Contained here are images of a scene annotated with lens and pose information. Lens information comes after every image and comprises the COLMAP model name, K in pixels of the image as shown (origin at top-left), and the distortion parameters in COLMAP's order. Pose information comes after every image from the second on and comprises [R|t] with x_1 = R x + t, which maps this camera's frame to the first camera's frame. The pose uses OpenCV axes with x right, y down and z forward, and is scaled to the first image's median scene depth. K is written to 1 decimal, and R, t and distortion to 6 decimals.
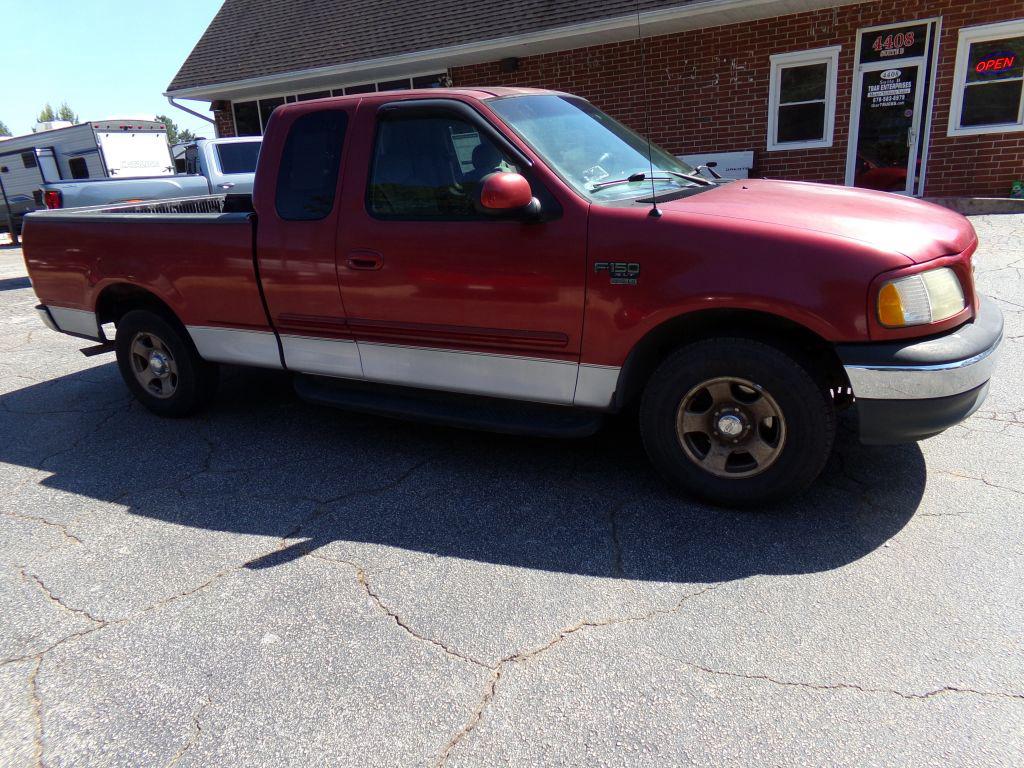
lens RADIAL K [[684.4, 0, 512.6], [0, 684.4, 377.8], [0, 0, 1]] dist [0.008051, 0.007705]
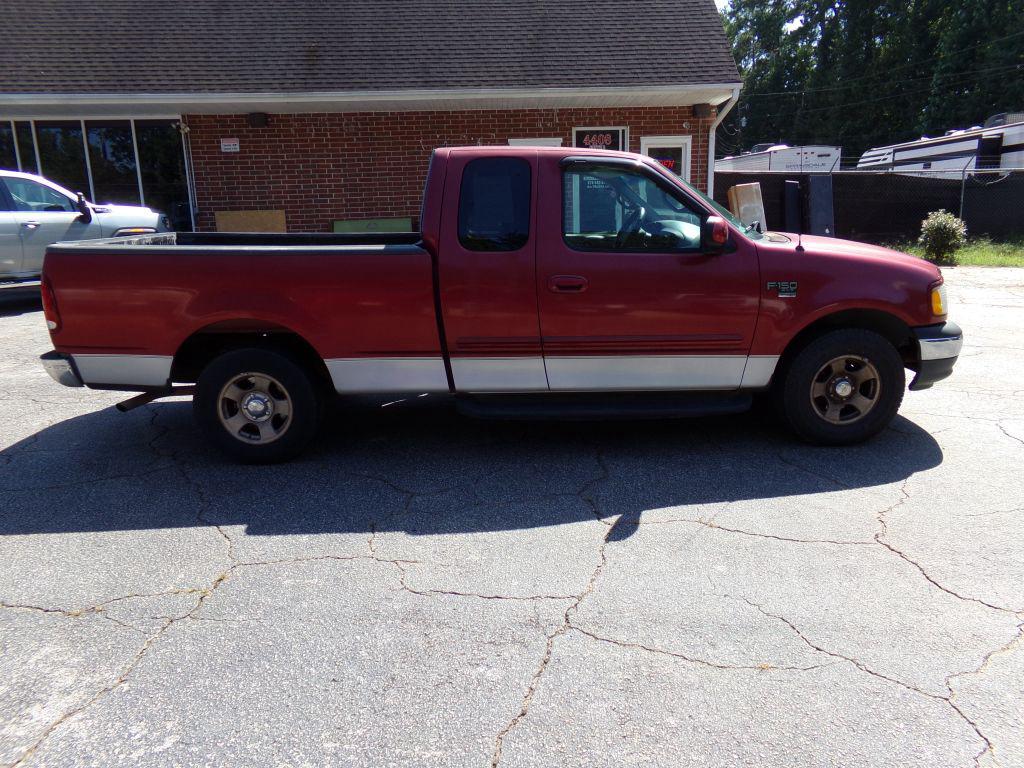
lens RADIAL K [[690.6, 0, 515.8], [0, 690.6, 378.6], [0, 0, 1]] dist [-0.051284, 0.073432]
pose [[0.862409, -0.067838, 0.501645, -0.601256], [0.111962, 0.991999, -0.058331, 0.031156], [-0.493675, 0.106470, 0.863105, 0.030854]]
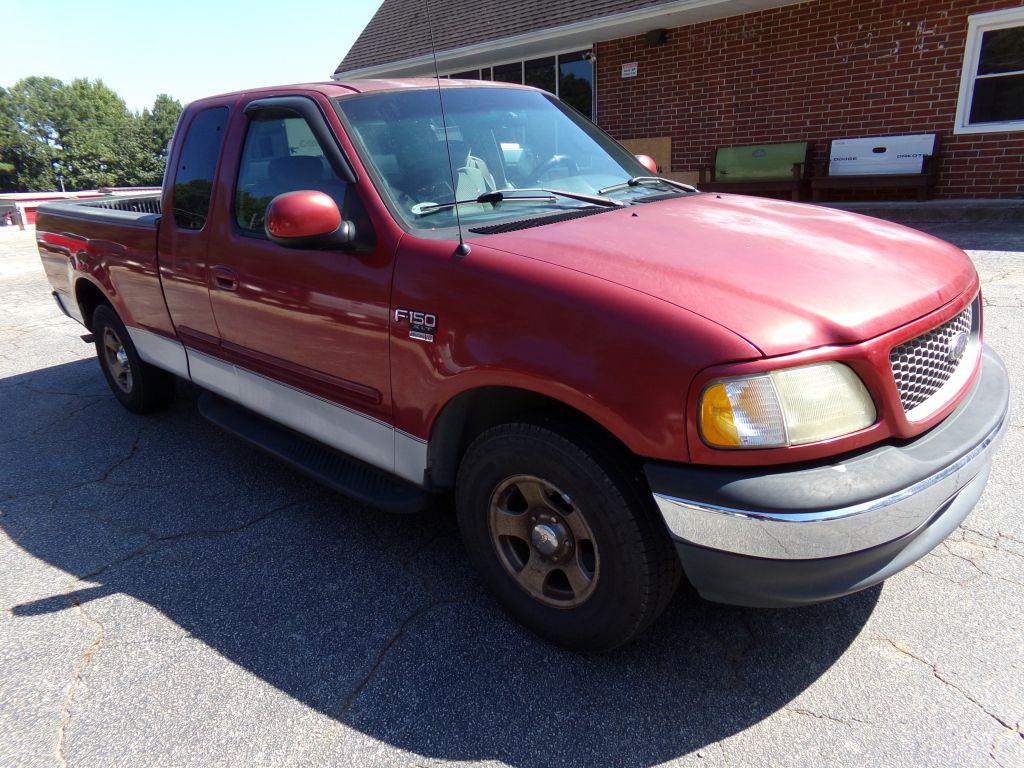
lens RADIAL K [[681.2, 0, 512.0], [0, 681.2, 384.0], [0, 0, 1]] dist [0.007156, 0.001797]
pose [[0.961640, 0.097614, -0.256359, 0.261530], [-0.086814, 0.994806, 0.053143, -0.076965], [0.260215, -0.028849, 0.965120, 0.155059]]
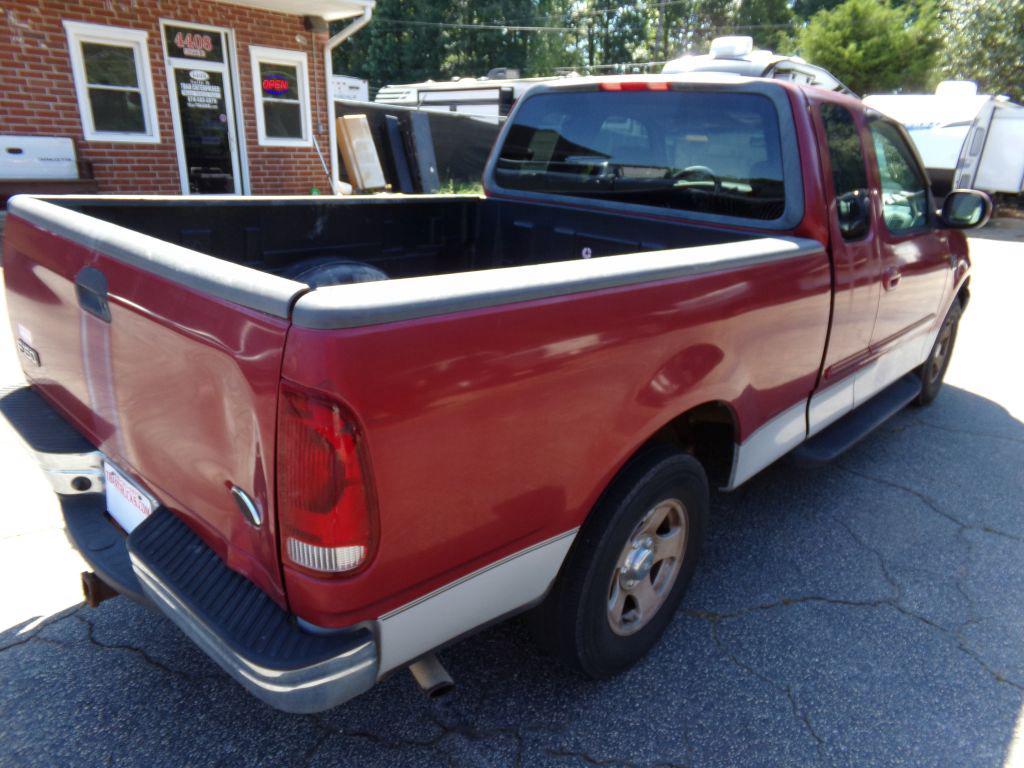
lens RADIAL K [[681.2, 0, 512.0], [0, 681.2, 384.0], [0, 0, 1]] dist [0.007156, 0.001797]
pose [[0.268111, -0.242207, 0.932444, -0.847736], [0.230236, 0.955943, 0.182110, -0.217061], [-0.935472, 0.165856, 0.312064, 0.820849]]
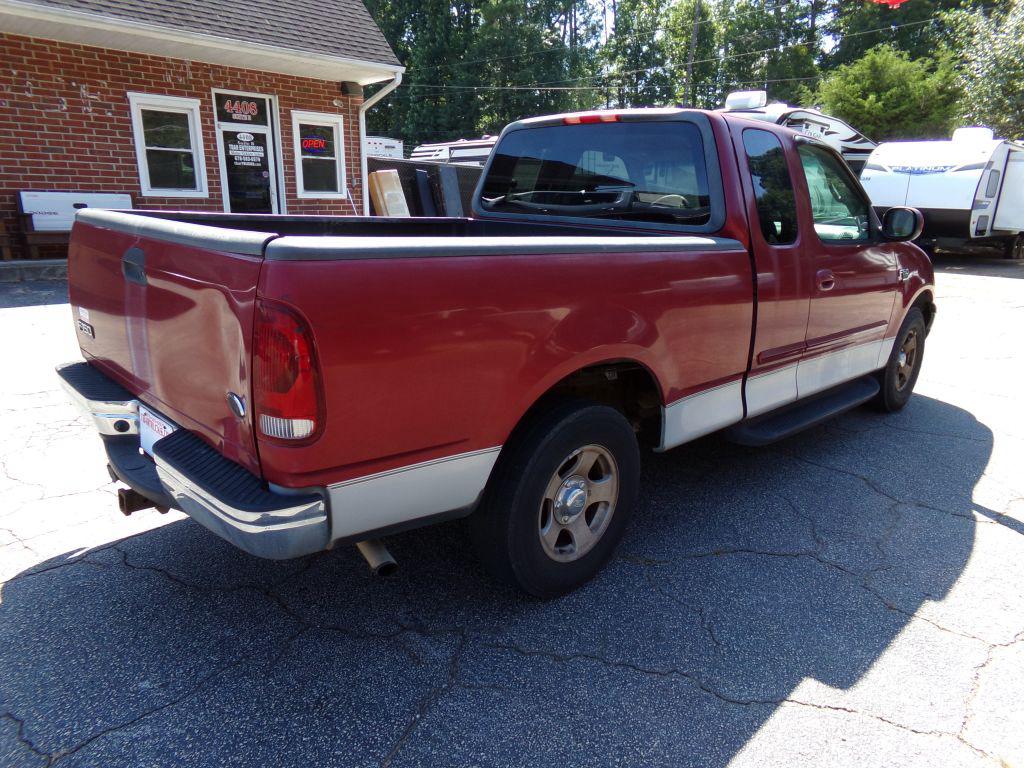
lens RADIAL K [[679.2, 0, 513.6], [0, 679.2, 384.5], [0, 0, 1]] dist [0.001585, 0.006454]
pose [[0.314886, -0.174682, 0.932917, -0.926134], [0.241001, 0.965419, 0.099423, -0.159851], [-0.918023, 0.193526, 0.346095, 0.747219]]
